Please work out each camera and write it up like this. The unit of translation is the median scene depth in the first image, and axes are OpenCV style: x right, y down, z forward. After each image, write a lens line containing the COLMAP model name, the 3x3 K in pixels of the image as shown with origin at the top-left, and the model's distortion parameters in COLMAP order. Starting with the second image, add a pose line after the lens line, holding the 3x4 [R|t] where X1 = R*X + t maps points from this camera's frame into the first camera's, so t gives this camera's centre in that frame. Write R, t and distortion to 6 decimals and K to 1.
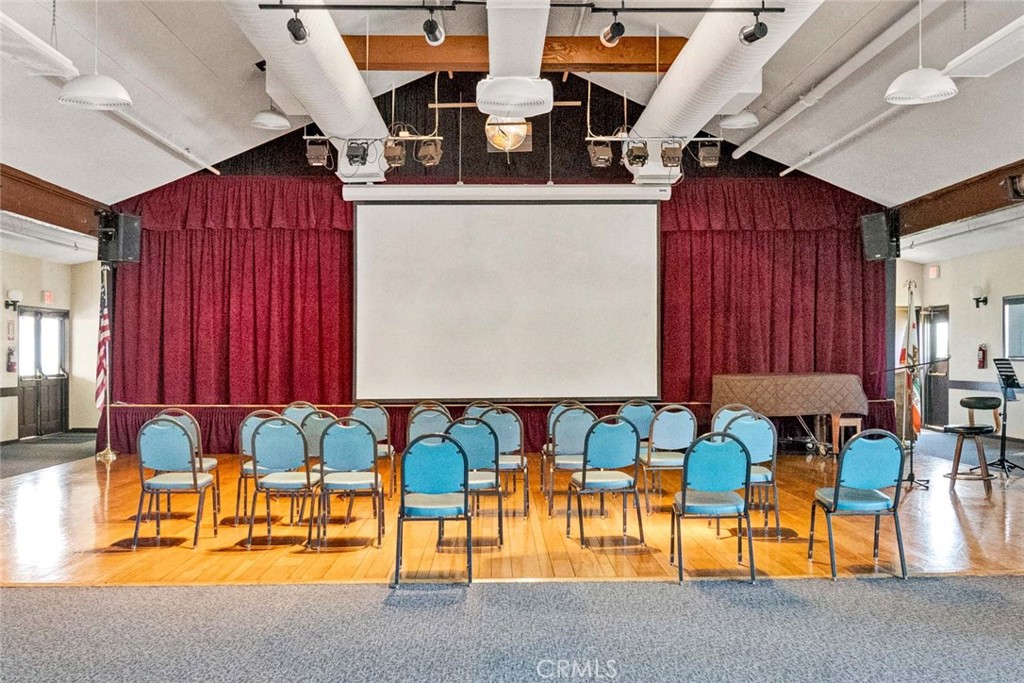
lens RADIAL K [[425.5, 0, 506.7], [0, 425.5, 347.3], [0, 0, 1]] dist [-0.002009, 0.000296]
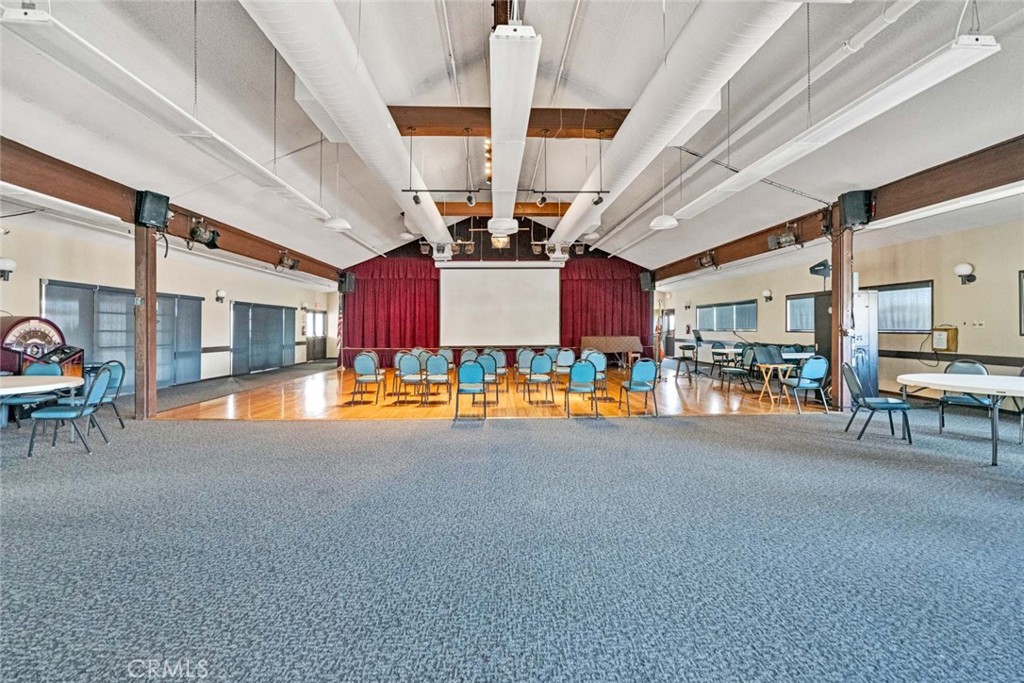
lens RADIAL K [[425.5, 0, 507.6], [0, 425.5, 323.4], [0, 0, 1]] dist [-0.002009, 0.000296]
pose [[0.999955, 0.000075, 0.009484, 0.022725], [-0.000061, 0.999999, -0.001441, -0.009090], [-0.009484, 0.001440, 0.999954, -1.527233]]
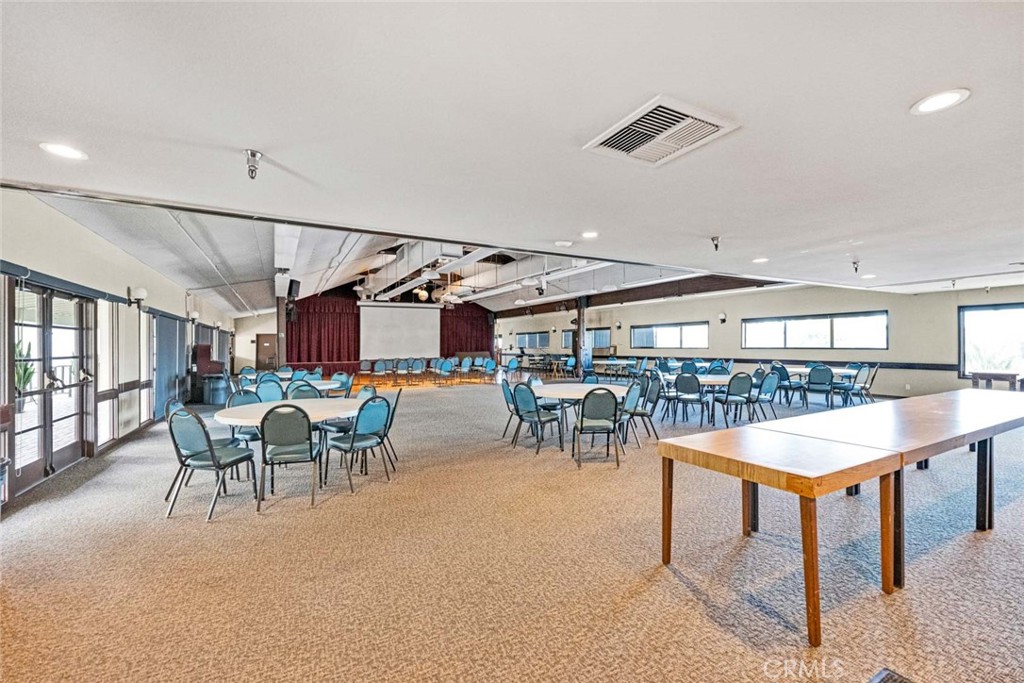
lens RADIAL K [[425.5, 0, 511.6], [0, 425.5, 344.8], [0, 0, 1]] dist [-0.002009, 0.000296]
pose [[0.892762, -0.000832, 0.450527, -0.836543], [-0.000364, 0.999997, 0.002568, -0.015050], [-0.450528, -0.002457, 0.892759, -2.835996]]
